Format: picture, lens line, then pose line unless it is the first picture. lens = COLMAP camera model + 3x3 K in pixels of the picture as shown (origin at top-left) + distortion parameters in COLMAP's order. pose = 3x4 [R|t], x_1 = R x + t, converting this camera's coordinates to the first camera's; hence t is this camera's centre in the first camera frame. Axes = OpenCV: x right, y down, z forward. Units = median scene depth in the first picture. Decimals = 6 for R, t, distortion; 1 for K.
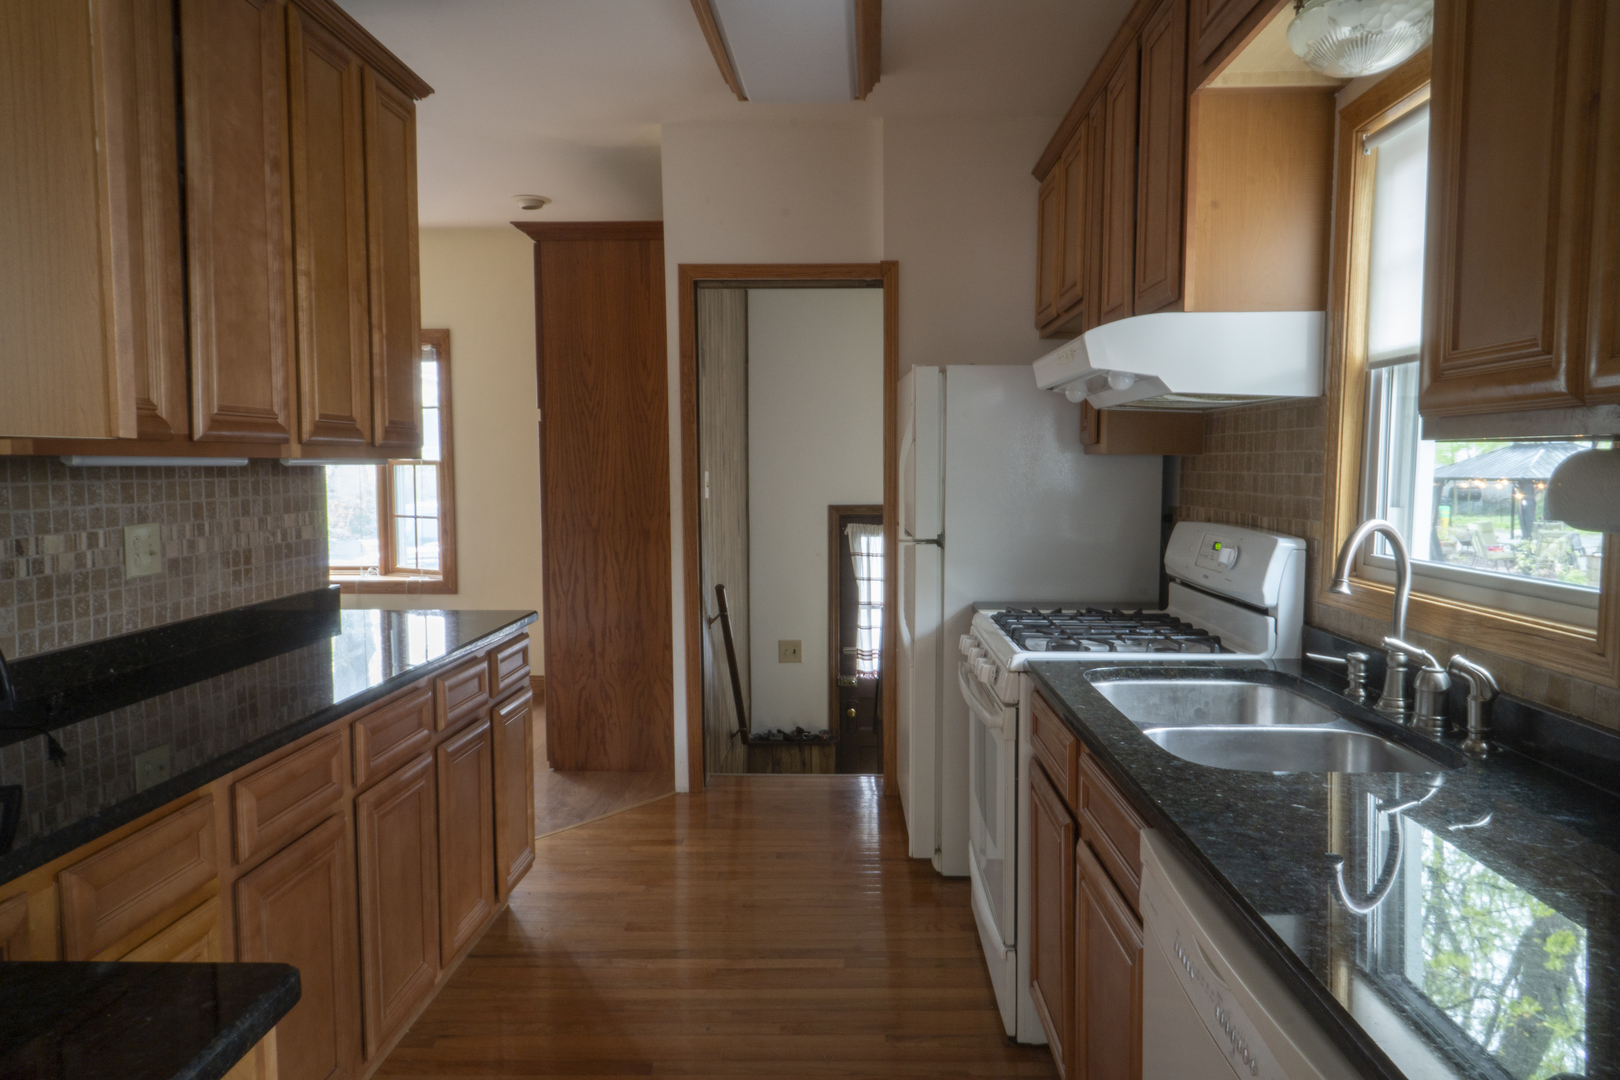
lens RADIAL K [[1084.7, 0, 810.0], [0, 1084.7, 540.0], [0, 0, 1]] dist [0.029428, -0.002998]
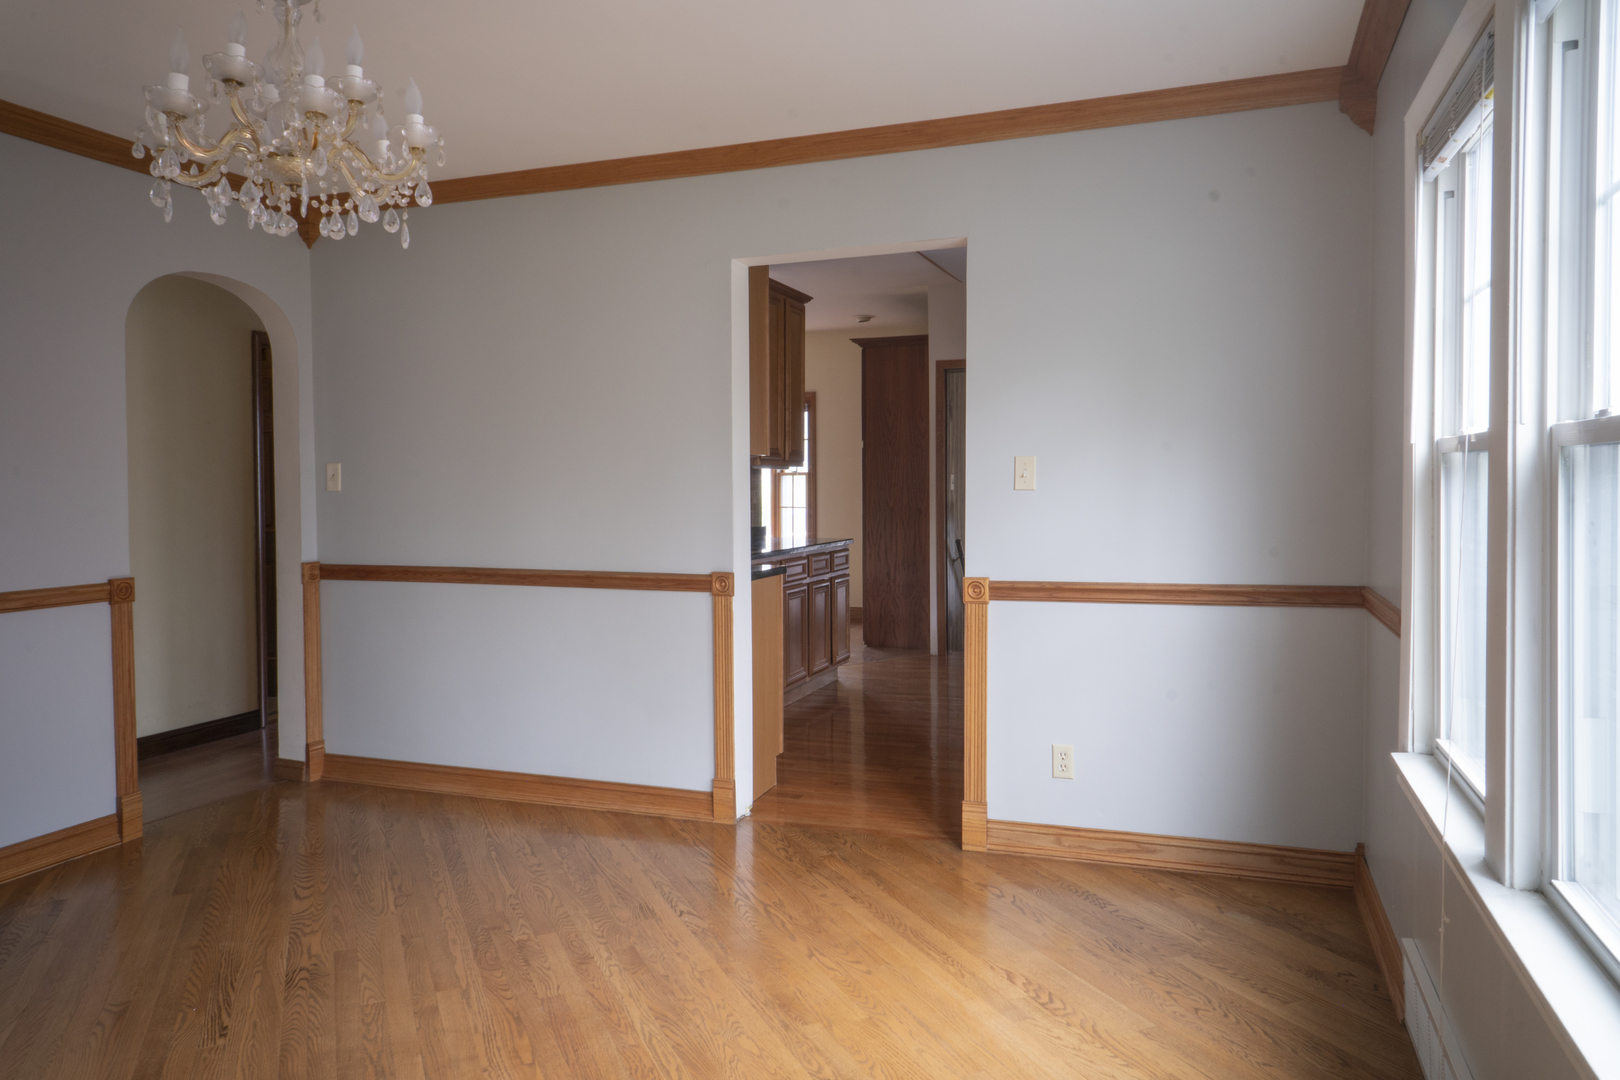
lens RADIAL K [[1084.7, 0, 810.0], [0, 1084.7, 540.0], [0, 0, 1]] dist [0.029428, -0.002998]
pose [[0.949770, 0.015006, -0.312588, 0.430520], [-0.021340, 0.999630, -0.016853, 0.138255], [0.312219, 0.022677, 0.949739, -1.346743]]
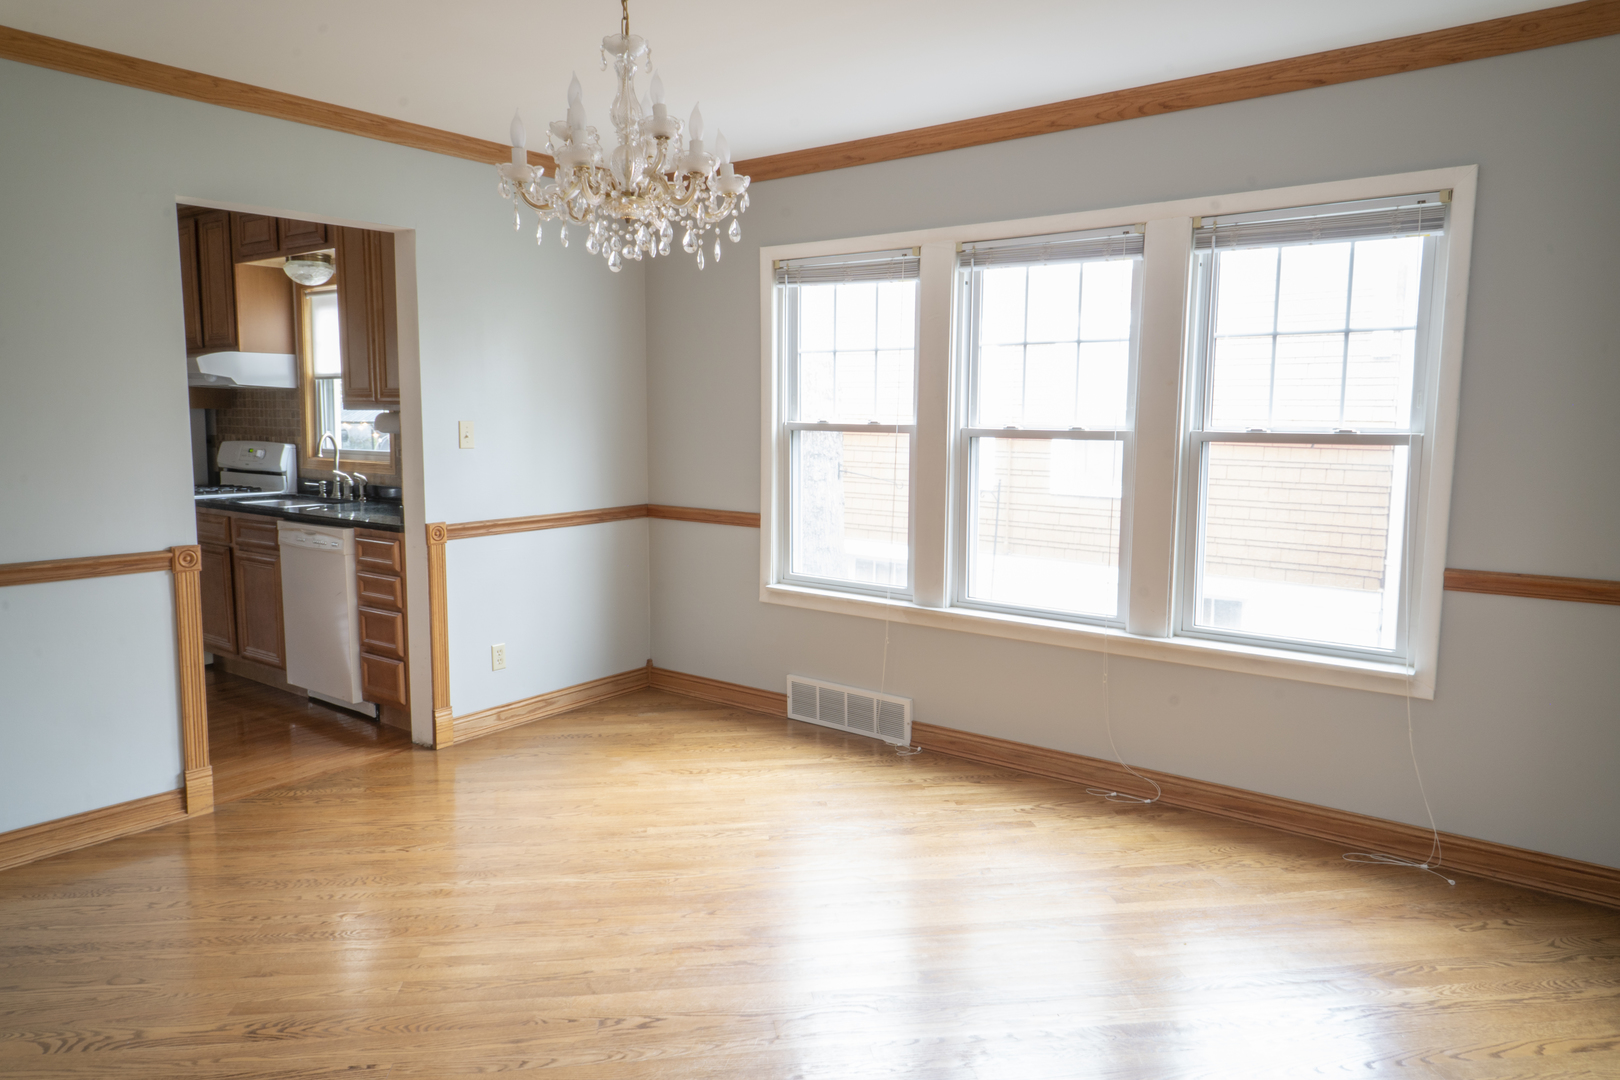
lens RADIAL K [[1084.7, 0, 810.0], [0, 1084.7, 540.0], [0, 0, 1]] dist [0.029428, -0.002998]
pose [[0.583007, -0.087618, 0.807729, -0.883147], [0.047236, 0.996142, 0.073962, 0.086372], [-0.811093, -0.004966, 0.584896, -1.401036]]
